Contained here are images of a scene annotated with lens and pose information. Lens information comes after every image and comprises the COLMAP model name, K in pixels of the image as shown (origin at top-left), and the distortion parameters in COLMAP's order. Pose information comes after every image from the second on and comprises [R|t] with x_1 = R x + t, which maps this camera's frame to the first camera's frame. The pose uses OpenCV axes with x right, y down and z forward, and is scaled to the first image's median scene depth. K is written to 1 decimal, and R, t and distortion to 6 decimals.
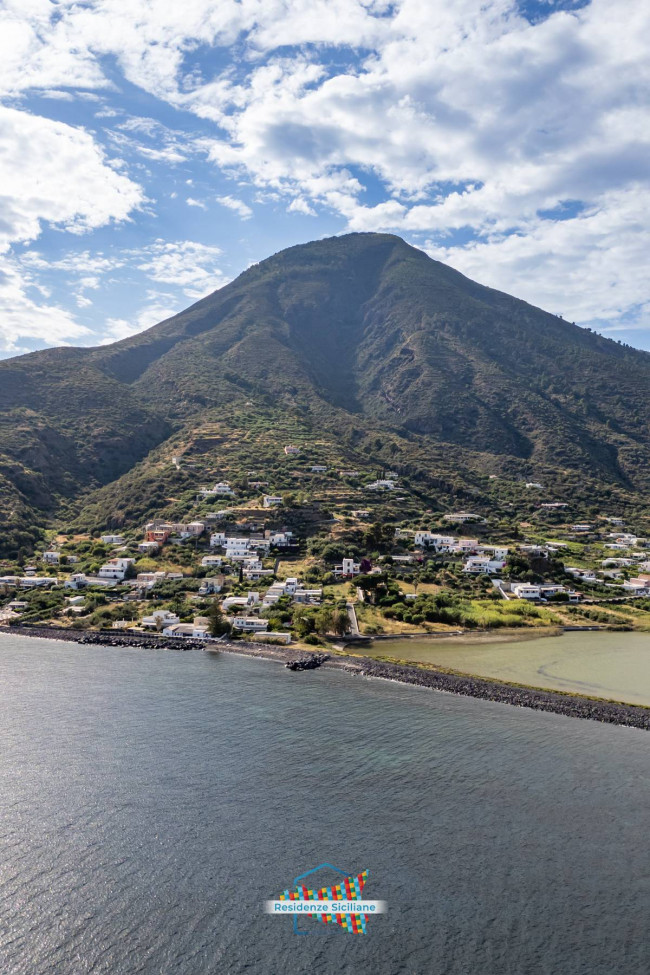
lens RADIAL K [[863.3, 0, 325.0], [0, 863.3, 487.5], [0, 0, 1]] dist [0.189485, 0.000809]
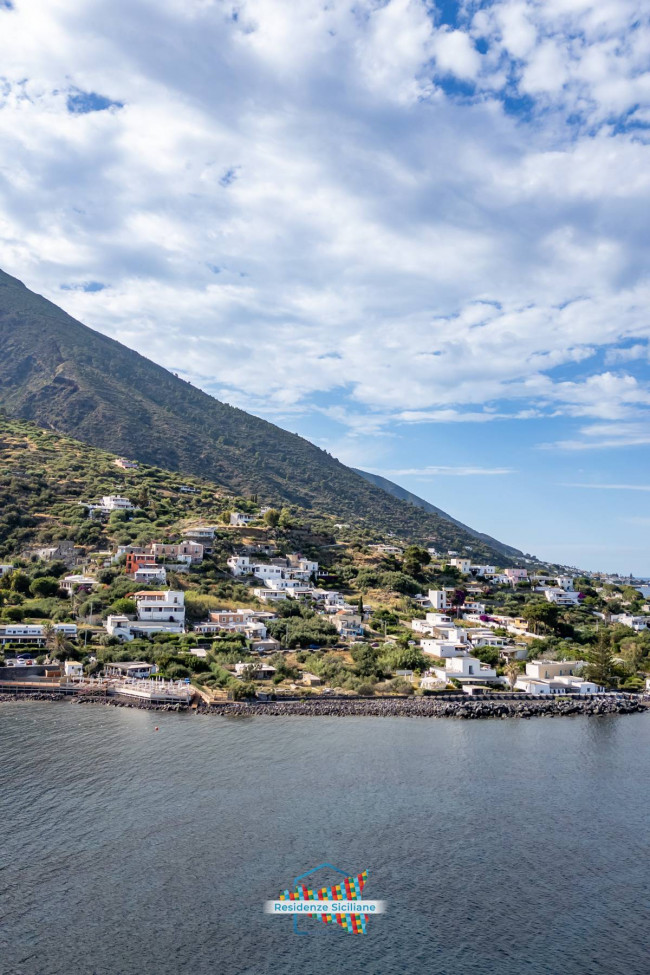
lens RADIAL K [[836.2, 0, 323.8], [0, 836.2, 484.0], [0, 0, 1]] dist [0.120193, -0.166374]
pose [[0.805339, 0.070892, 0.588561, -0.204498], [-0.016967, 0.995174, -0.096653, 0.025877], [-0.592572, 0.067852, 0.802655, 0.190300]]
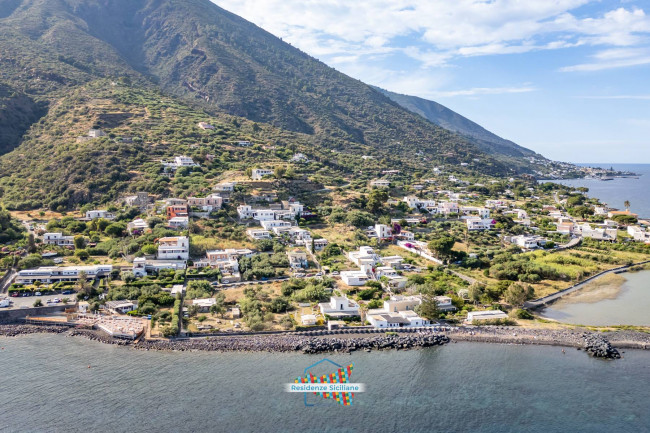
lens RADIAL K [[552.0, 0, 324.5], [0, 552.0, 232.9], [0, 0, 1]] dist [0.107209, -0.191222]
pose [[0.885032, -0.065624, 0.460881, -0.151999], [0.003430, 0.990907, 0.134507, -0.001258], [-0.465517, -0.117463, 0.877209, 0.168516]]
